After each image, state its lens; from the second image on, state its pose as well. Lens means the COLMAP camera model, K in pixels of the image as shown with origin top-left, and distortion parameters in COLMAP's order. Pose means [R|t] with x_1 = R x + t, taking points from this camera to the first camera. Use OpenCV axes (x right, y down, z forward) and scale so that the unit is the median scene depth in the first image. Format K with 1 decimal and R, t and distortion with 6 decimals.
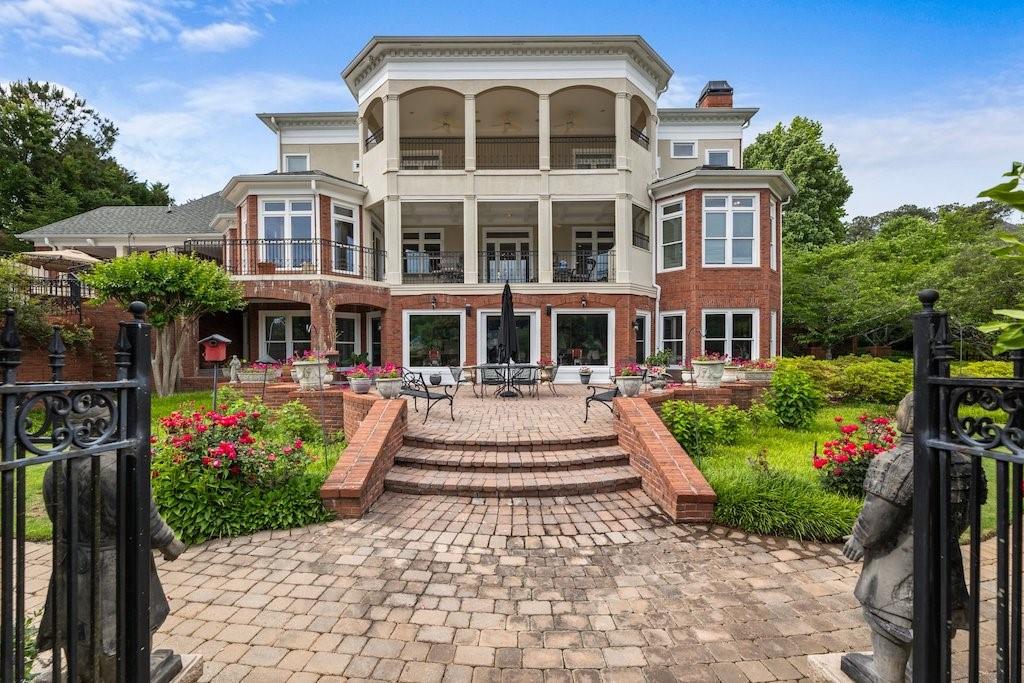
lens RADIAL K [[418.3, 0, 502.8], [0, 418.3, 361.7], [0, 0, 1]] dist [0.001280, 0.000178]
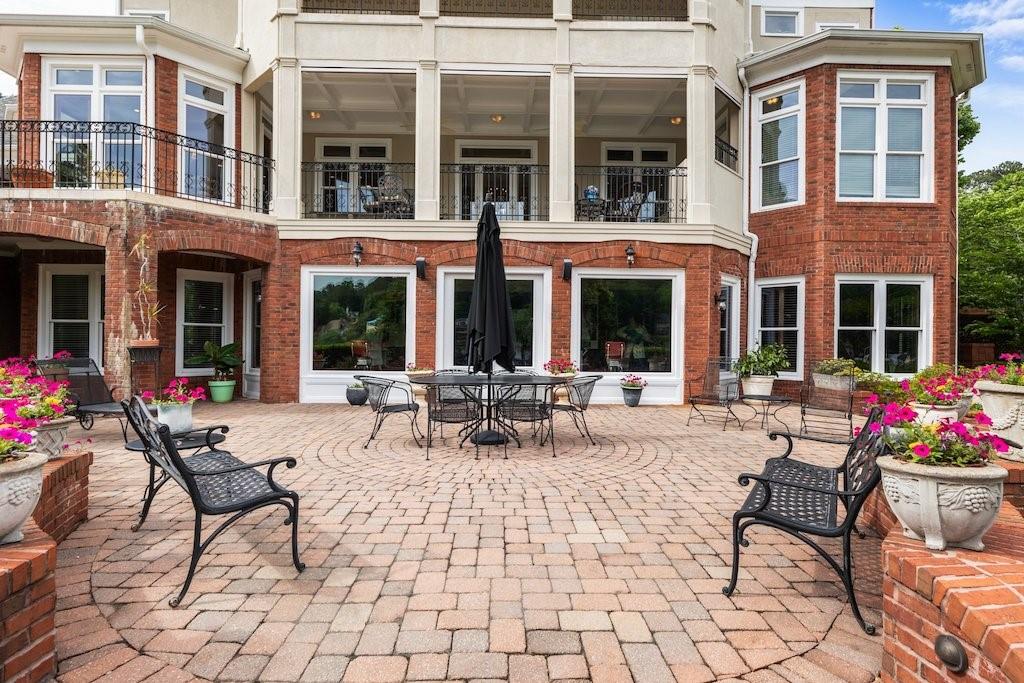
lens RADIAL K [[577.6, 0, 502.1], [0, 577.6, 342.7], [0, 0, 1]] dist [-0.009048, 0.000043]
pose [[0.999676, 0.014033, 0.021224, 0.009016], [-0.013553, 0.999653, -0.022581, -0.009521], [-0.021534, 0.022286, 0.999520, 0.234724]]
